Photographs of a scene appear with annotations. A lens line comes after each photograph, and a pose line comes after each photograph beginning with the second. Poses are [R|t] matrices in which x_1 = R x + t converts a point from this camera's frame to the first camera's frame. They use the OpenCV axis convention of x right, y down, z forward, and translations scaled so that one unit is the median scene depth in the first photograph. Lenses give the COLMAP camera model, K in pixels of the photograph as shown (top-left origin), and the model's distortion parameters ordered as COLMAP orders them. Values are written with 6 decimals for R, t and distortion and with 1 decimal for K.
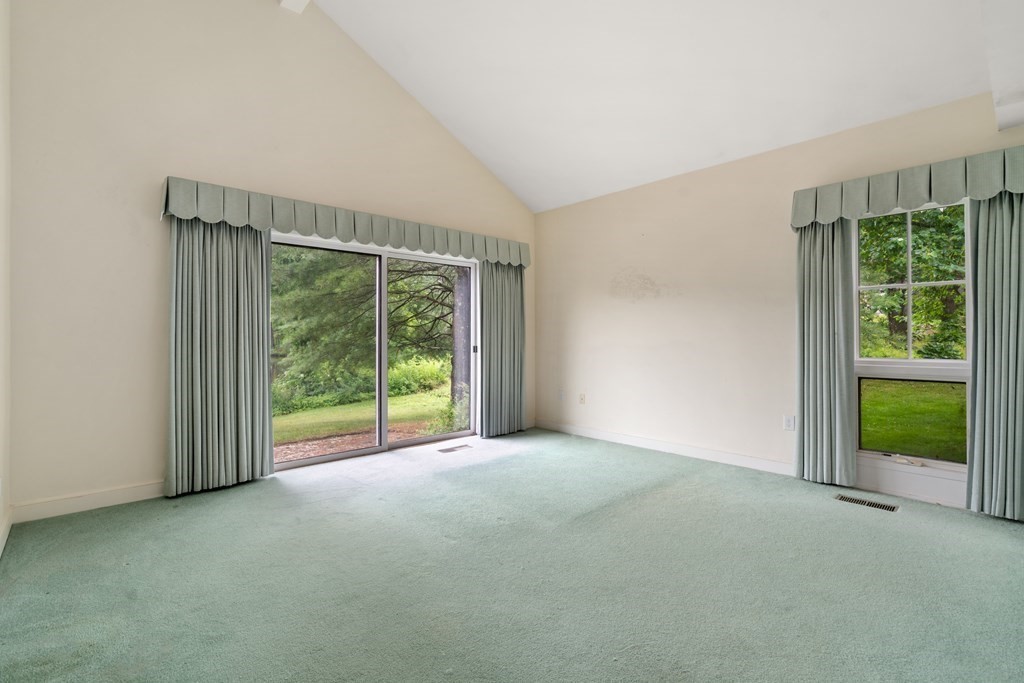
lens RADIAL K [[475.1, 0, 512.0], [0, 475.1, 341.5], [0, 0, 1]] dist [-0.000109, -0.000053]
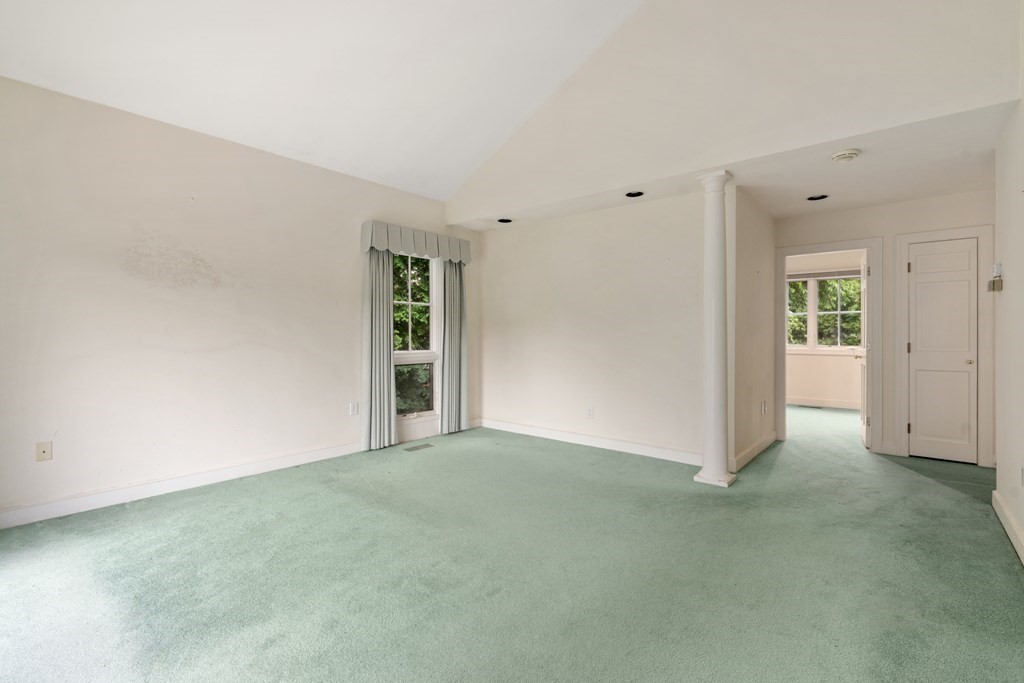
lens RADIAL K [[475.1, 0, 512.0], [0, 475.1, 341.5], [0, 0, 1]] dist [-0.000109, -0.000053]
pose [[-0.130577, -0.018540, 0.991265, -0.700509], [0.003990, 0.999807, 0.019225, -0.021258], [-0.991430, 0.006465, -0.130478, 0.816946]]
